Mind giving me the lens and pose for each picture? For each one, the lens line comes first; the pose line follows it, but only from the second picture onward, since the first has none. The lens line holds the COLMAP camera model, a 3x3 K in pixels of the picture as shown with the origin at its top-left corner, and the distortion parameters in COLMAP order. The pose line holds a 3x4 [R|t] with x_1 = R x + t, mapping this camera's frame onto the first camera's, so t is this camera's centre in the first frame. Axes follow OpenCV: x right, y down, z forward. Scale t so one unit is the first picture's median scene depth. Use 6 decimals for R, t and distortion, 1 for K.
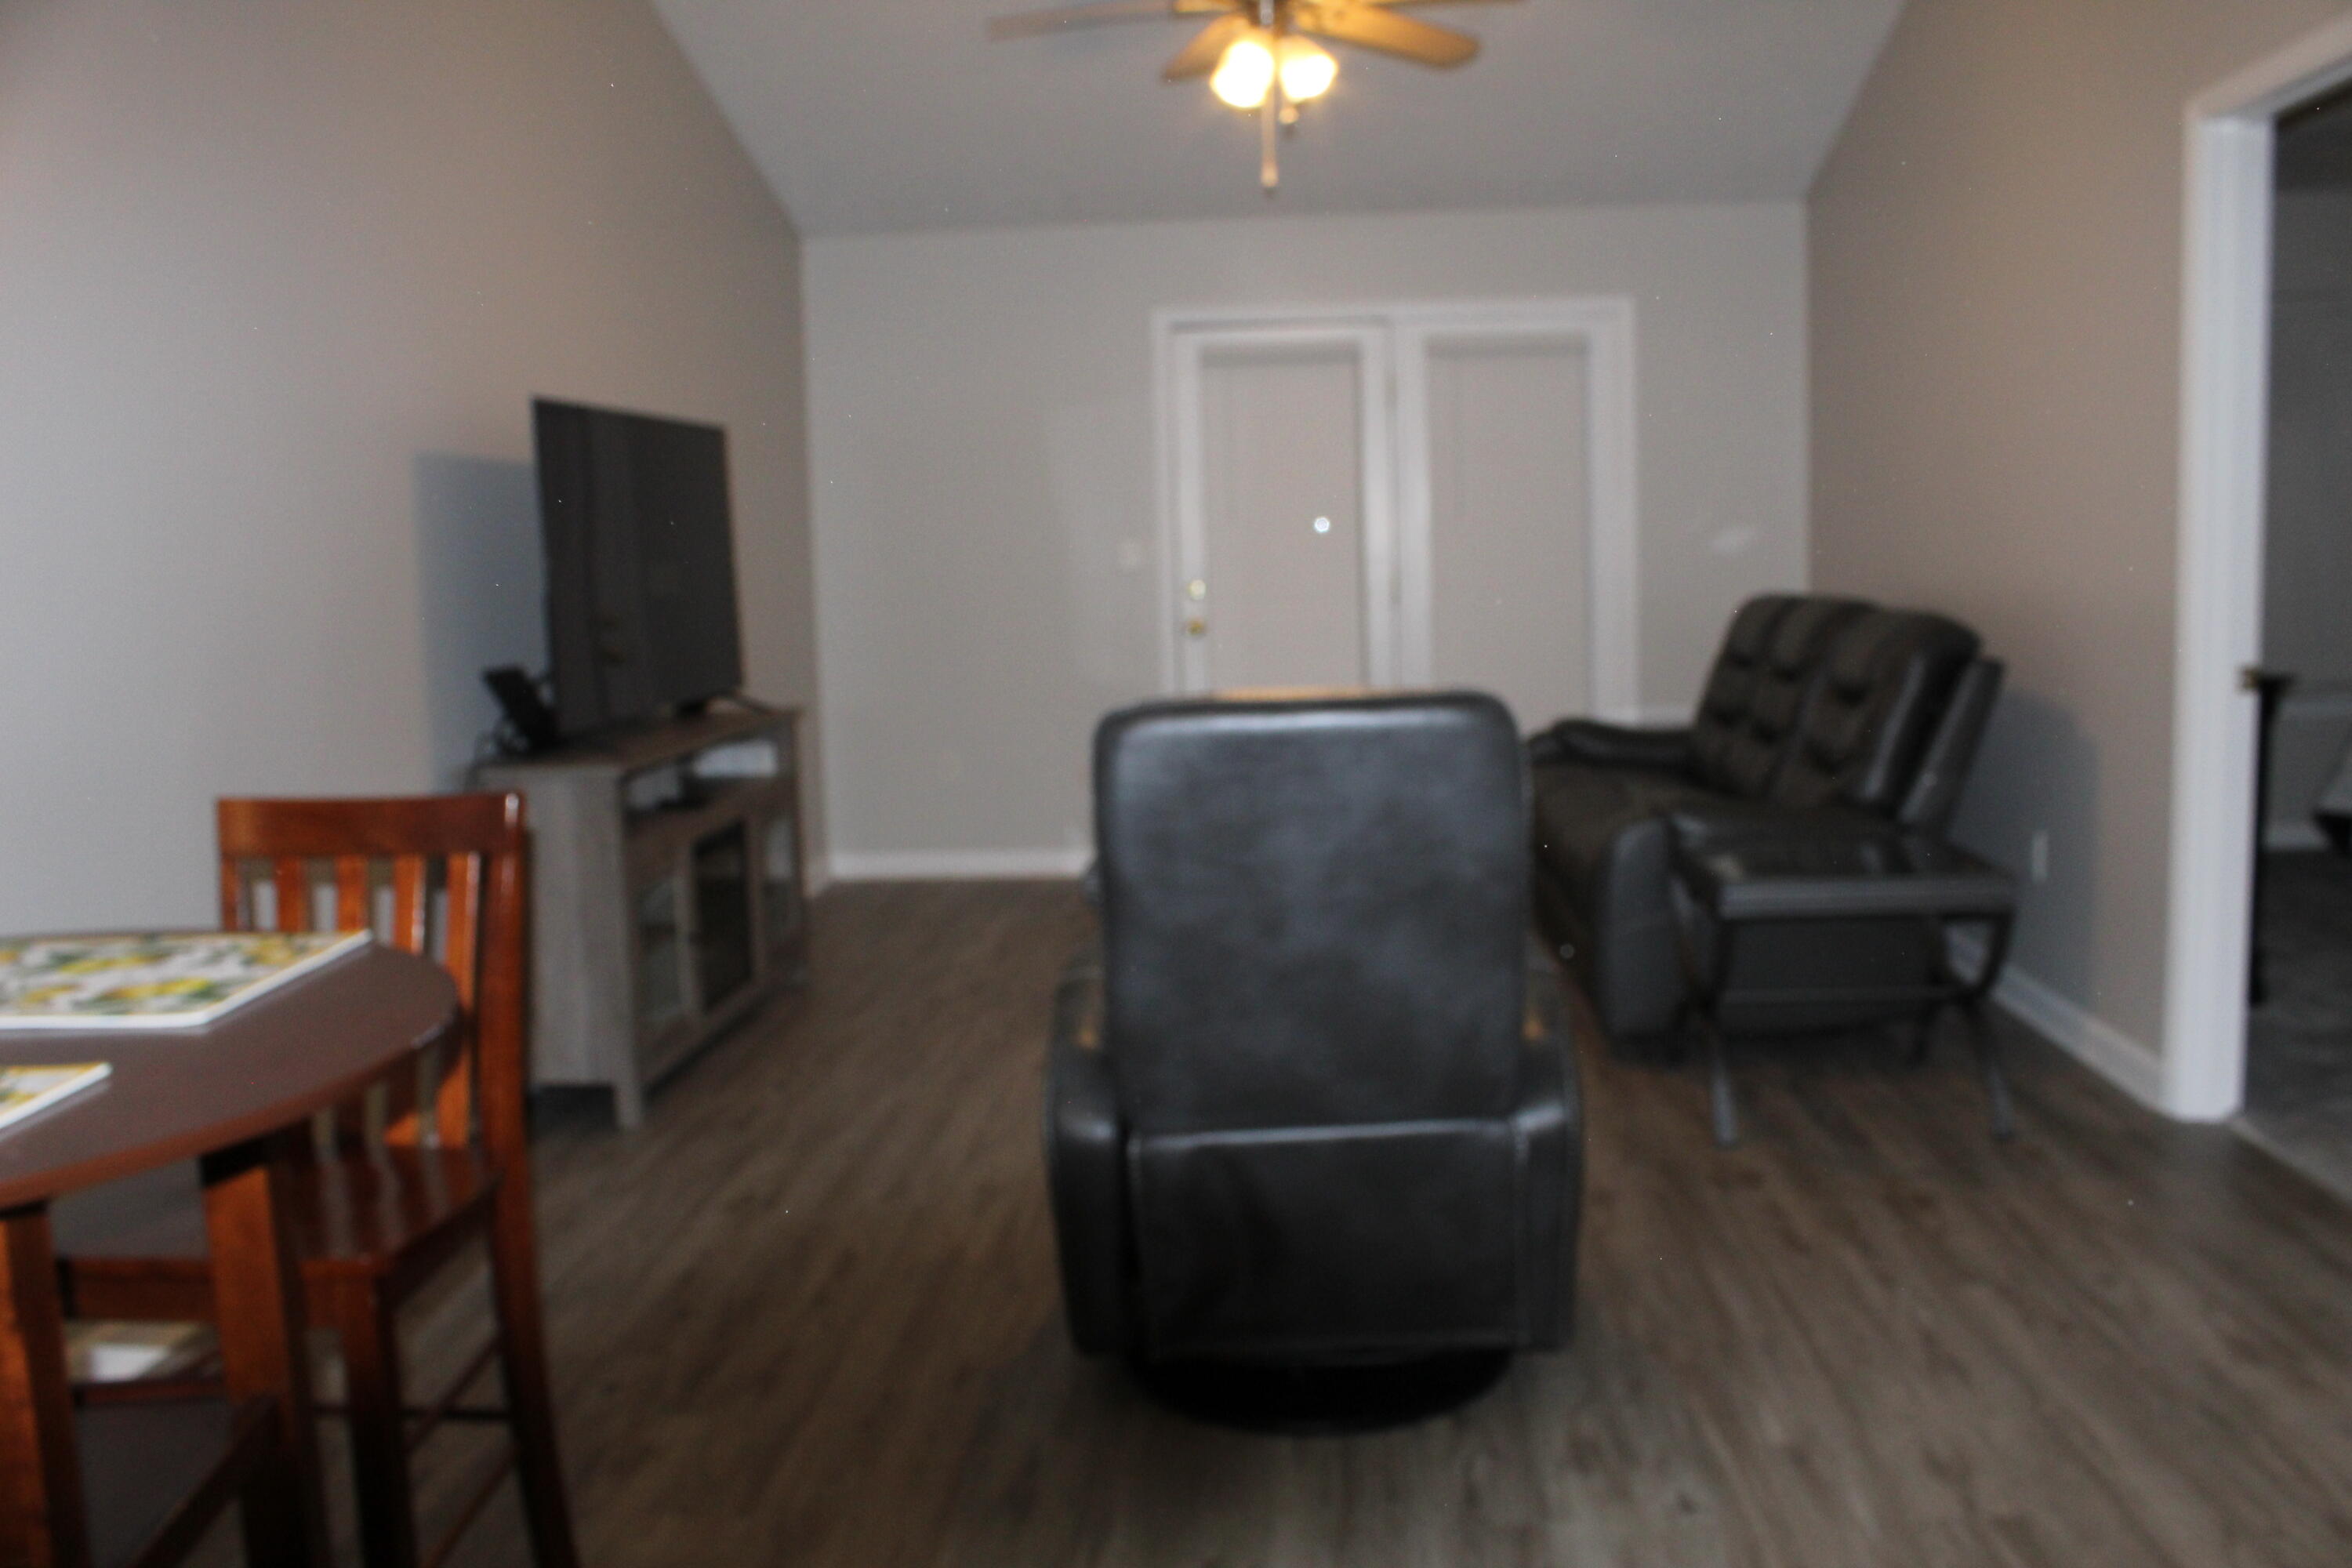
lens RADIAL K [[1908.1, 0, 1179.7], [0, 1908.1, 792.8], [0, 0, 1]] dist [-0.168293, 0.137300]
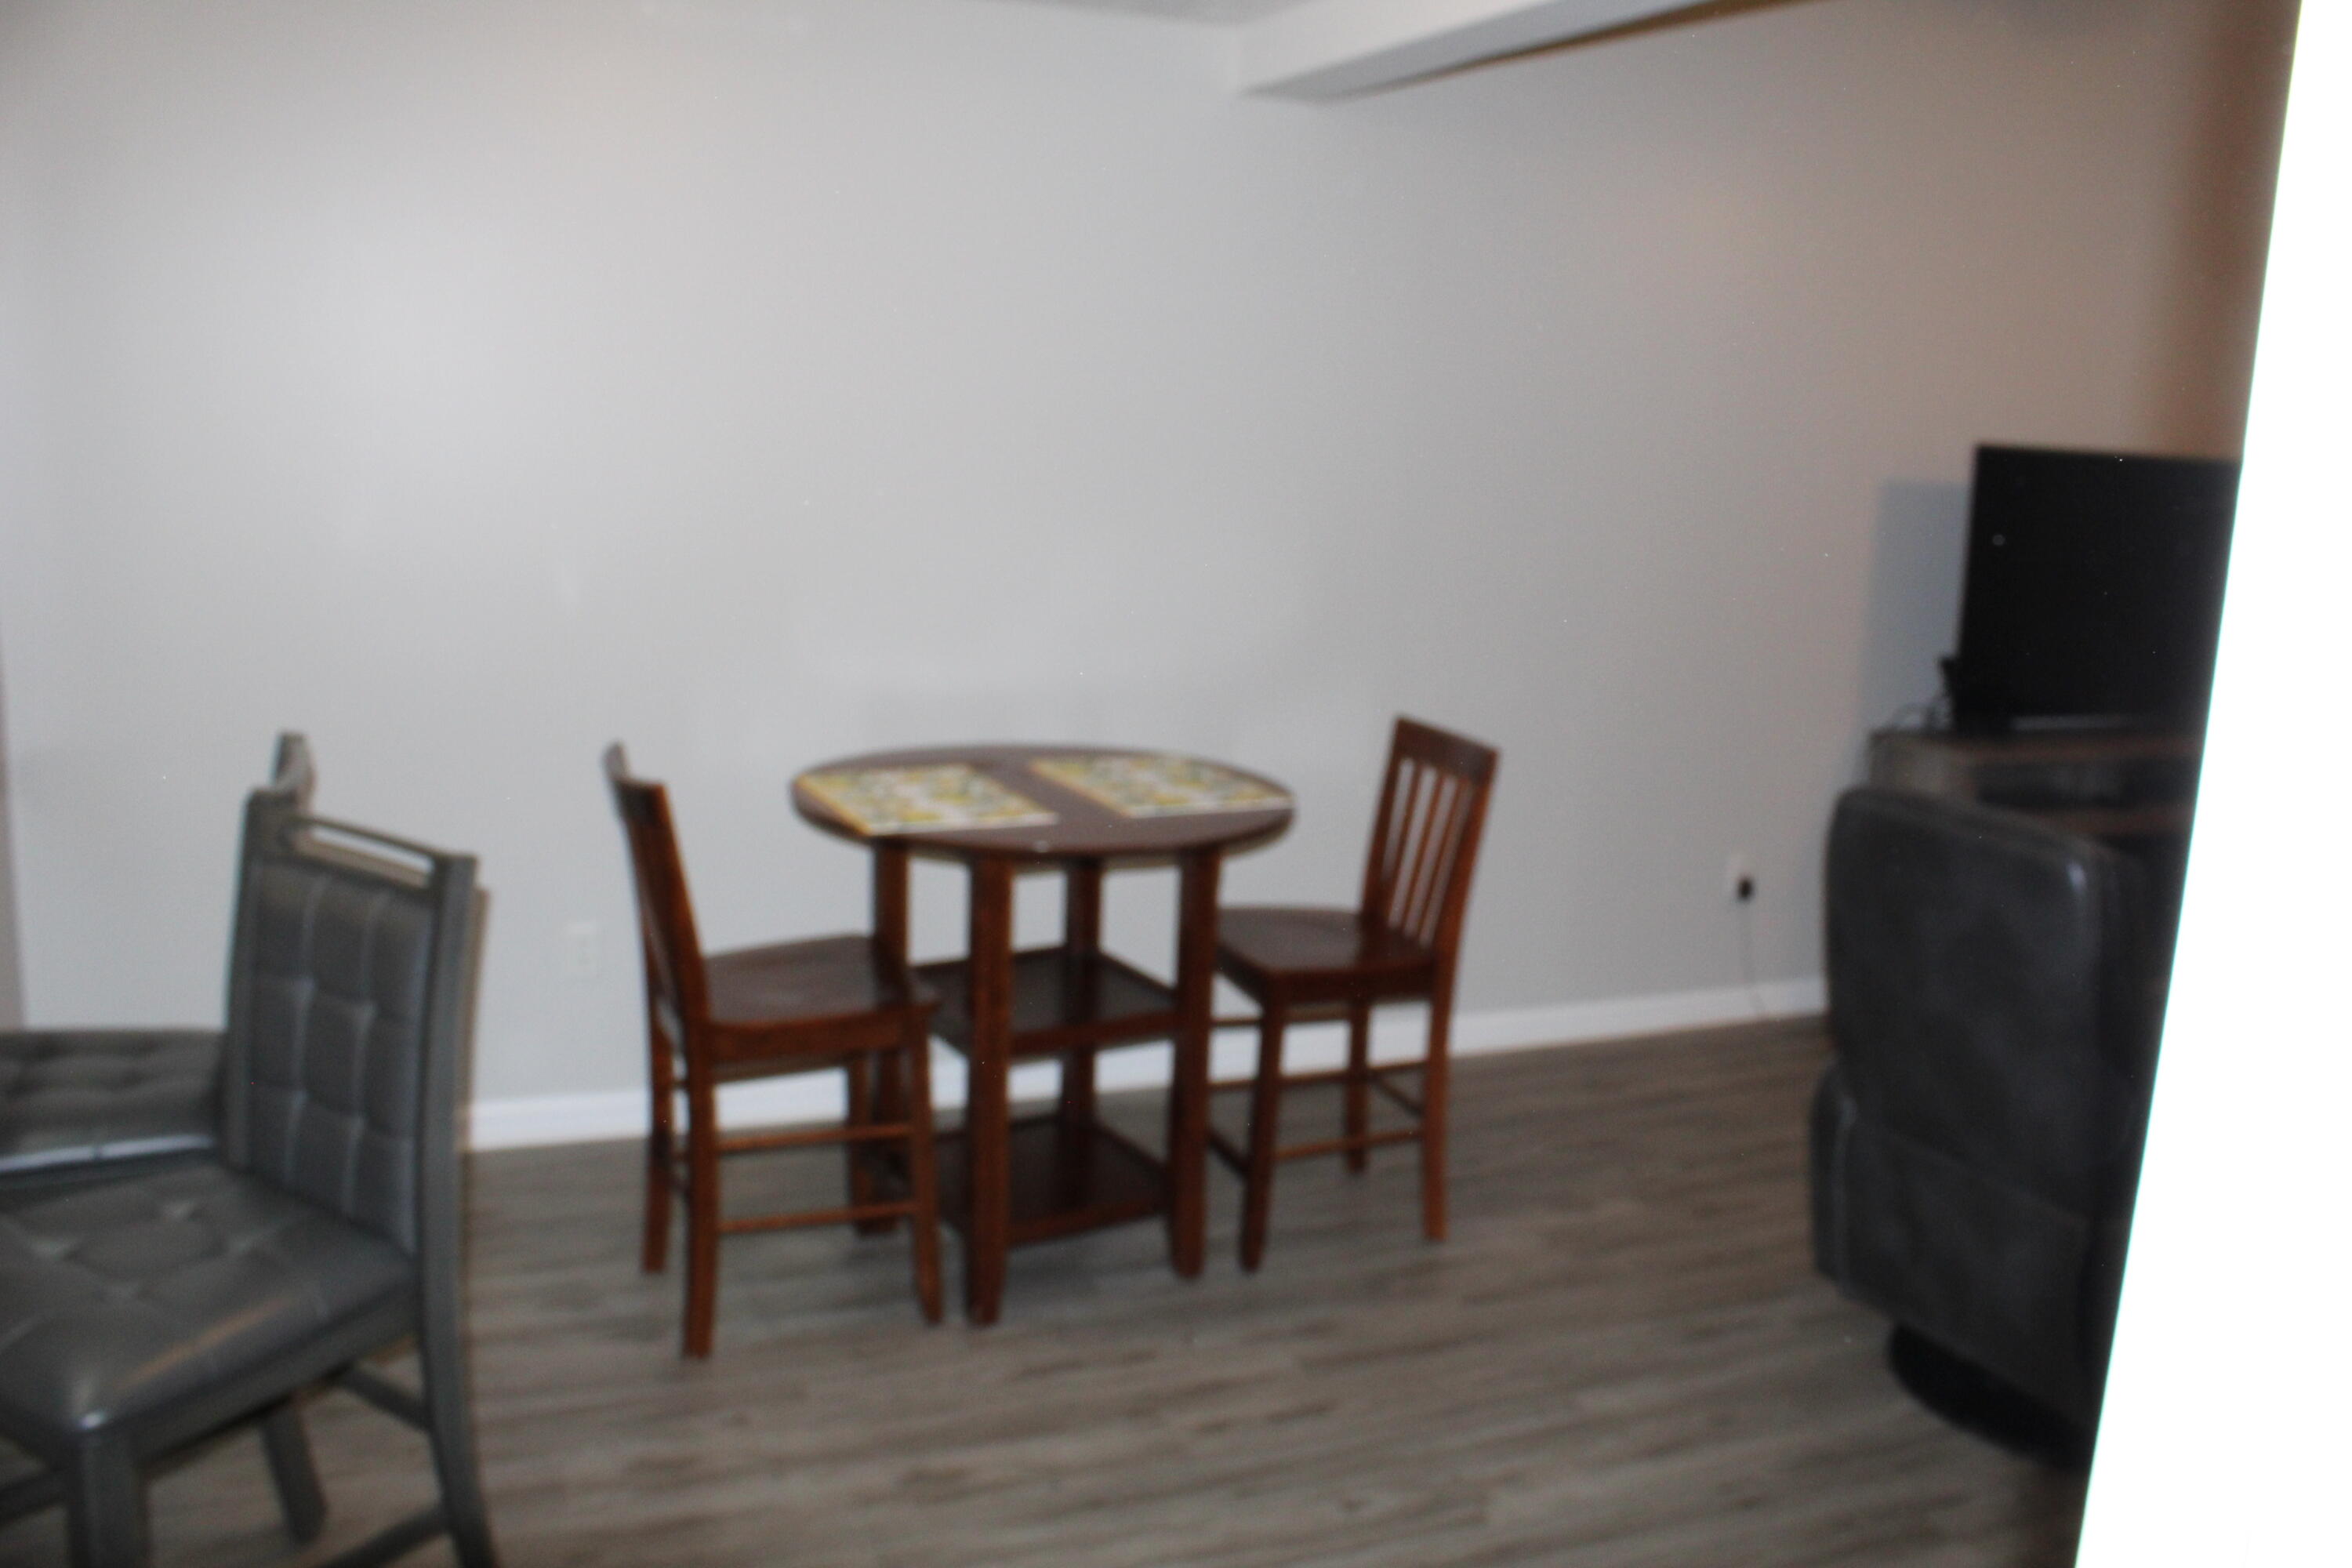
lens RADIAL K [[1908.1, 0, 1175.5], [0, 1908.1, 786.6], [0, 0, 1]] dist [-0.168293, 0.137300]
pose [[0.446347, 0.225275, -0.866040, 0.486999], [-0.173577, 0.971209, 0.163172, -0.095747], [0.877864, 0.077493, 0.472599, -0.007145]]
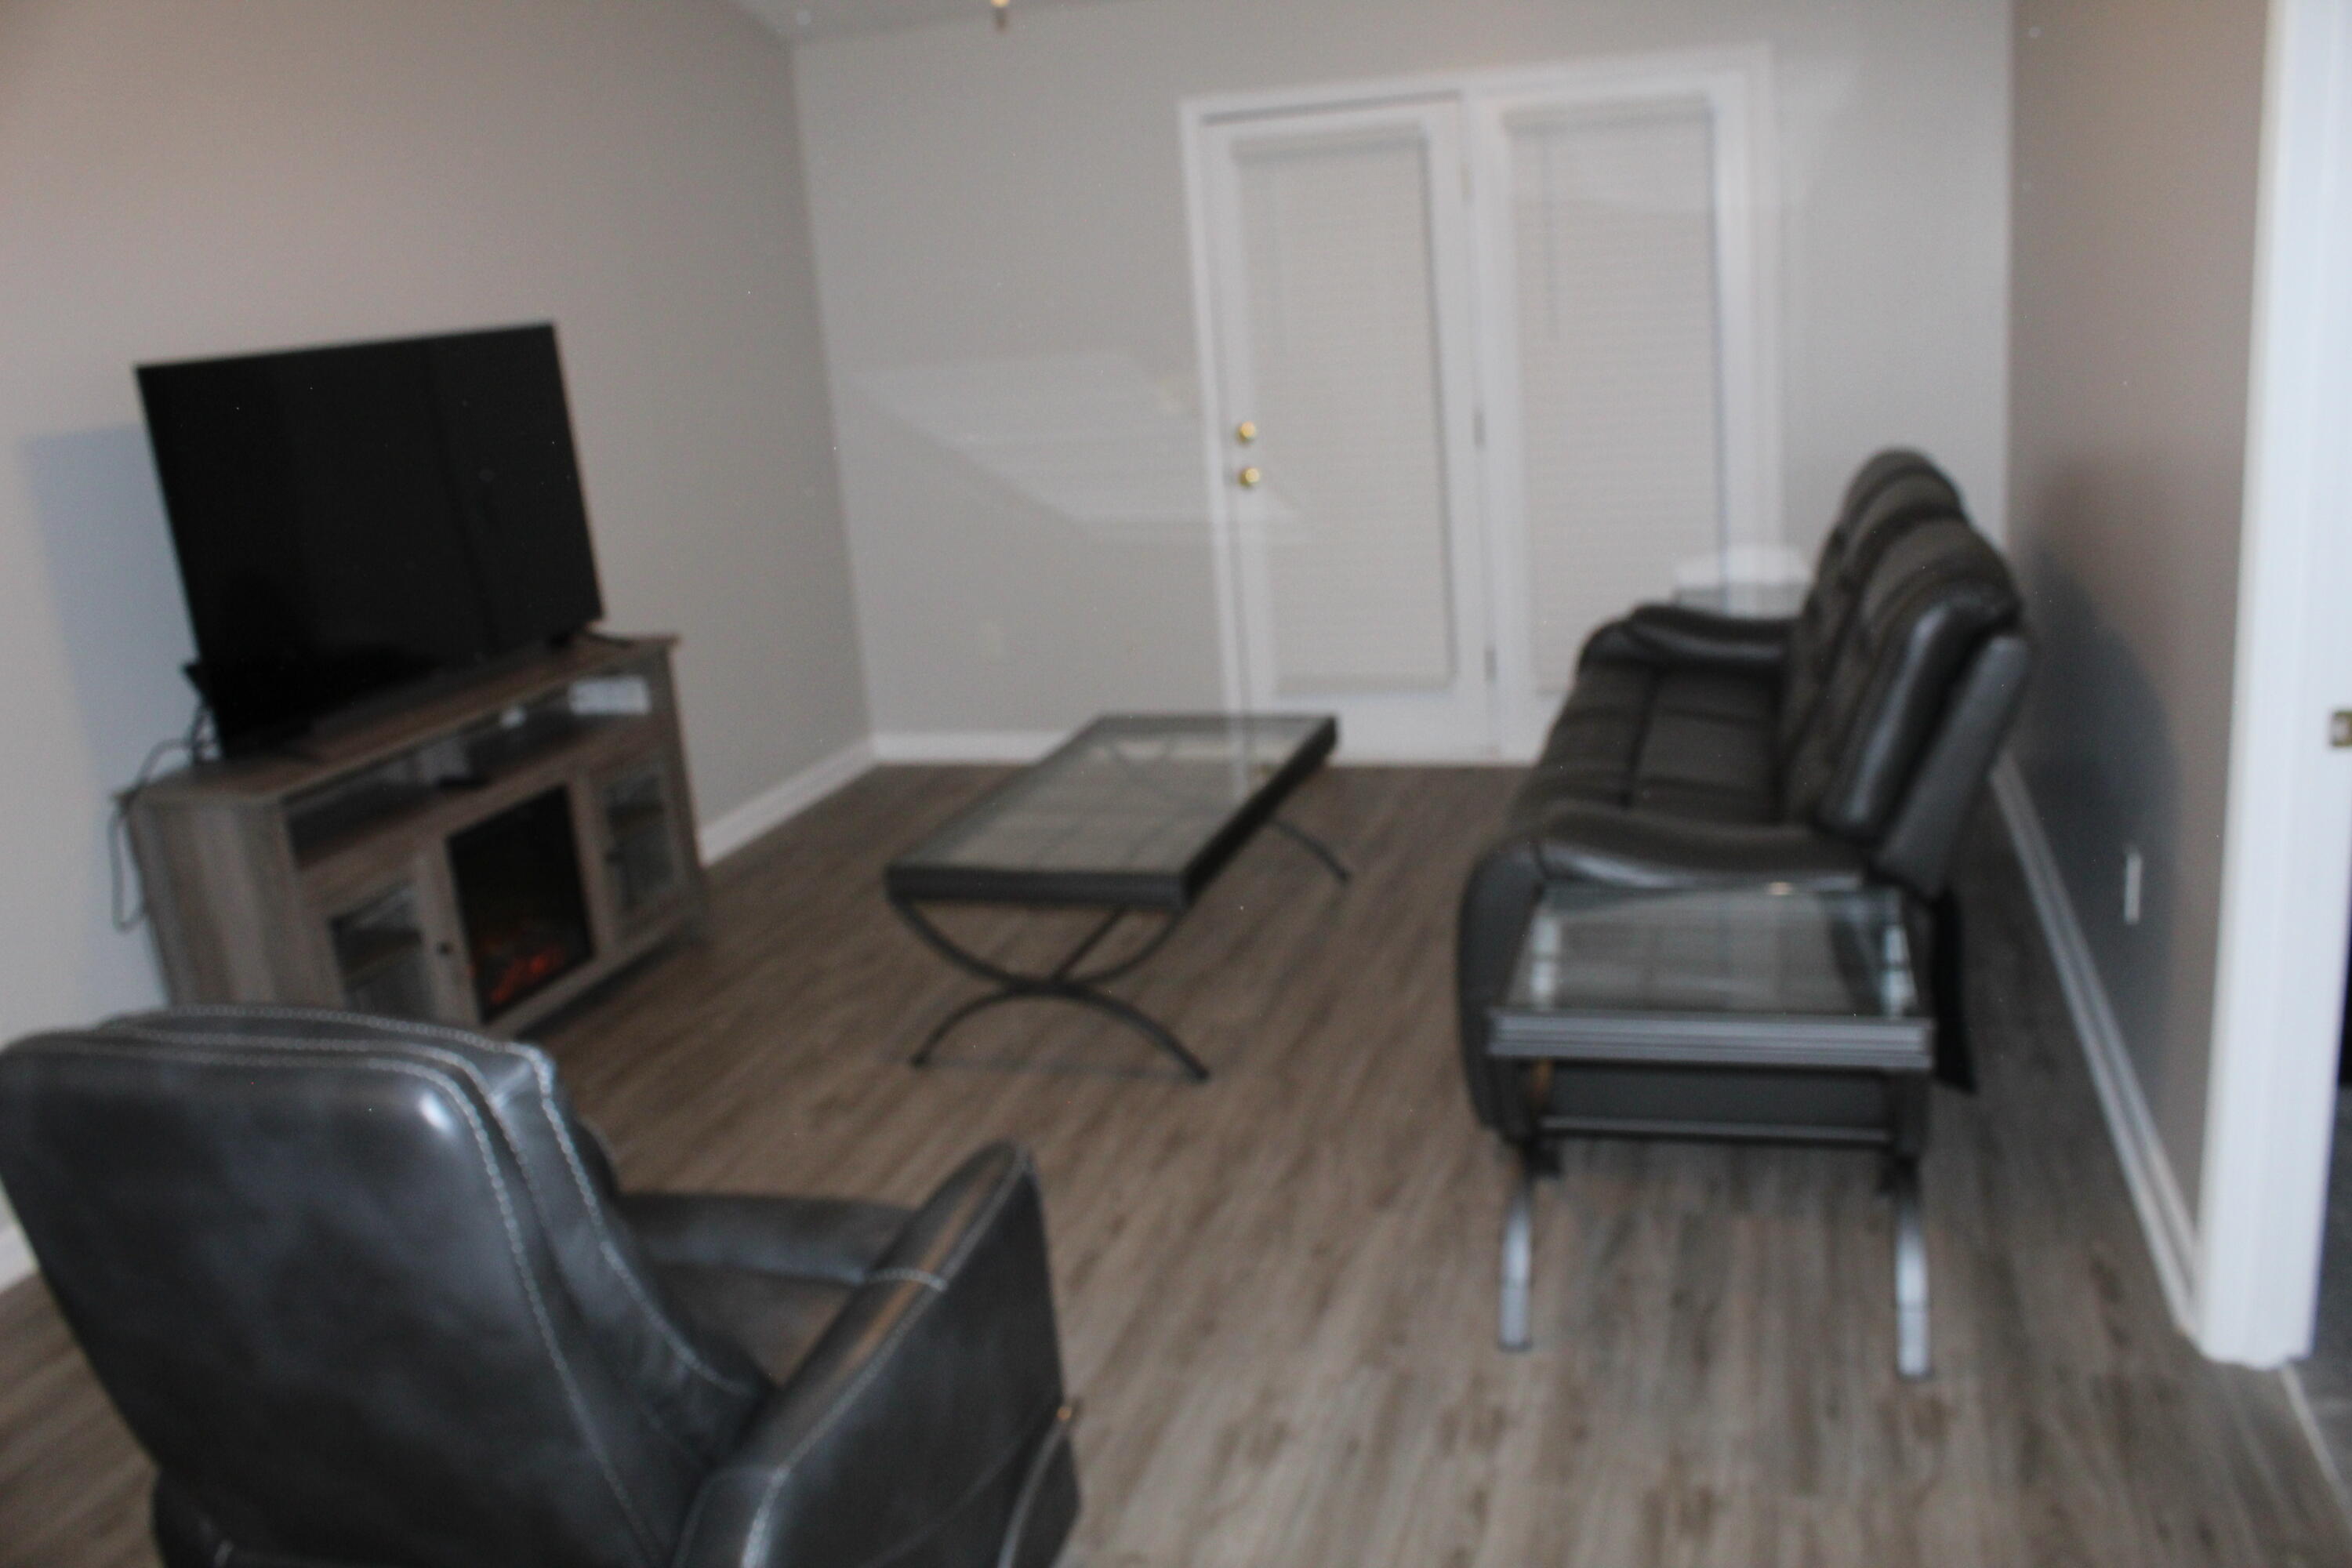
lens RADIAL K [[1908.1, 0, 1171.4], [0, 1908.1, 783.3], [0, 0, 1]] dist [-0.168293, 0.137300]
pose [[0.970455, 0.010664, -0.241045, 0.304289], [0.024790, 0.989329, 0.143573, -0.125275], [0.240004, -0.145307, 0.959835, 0.267852]]
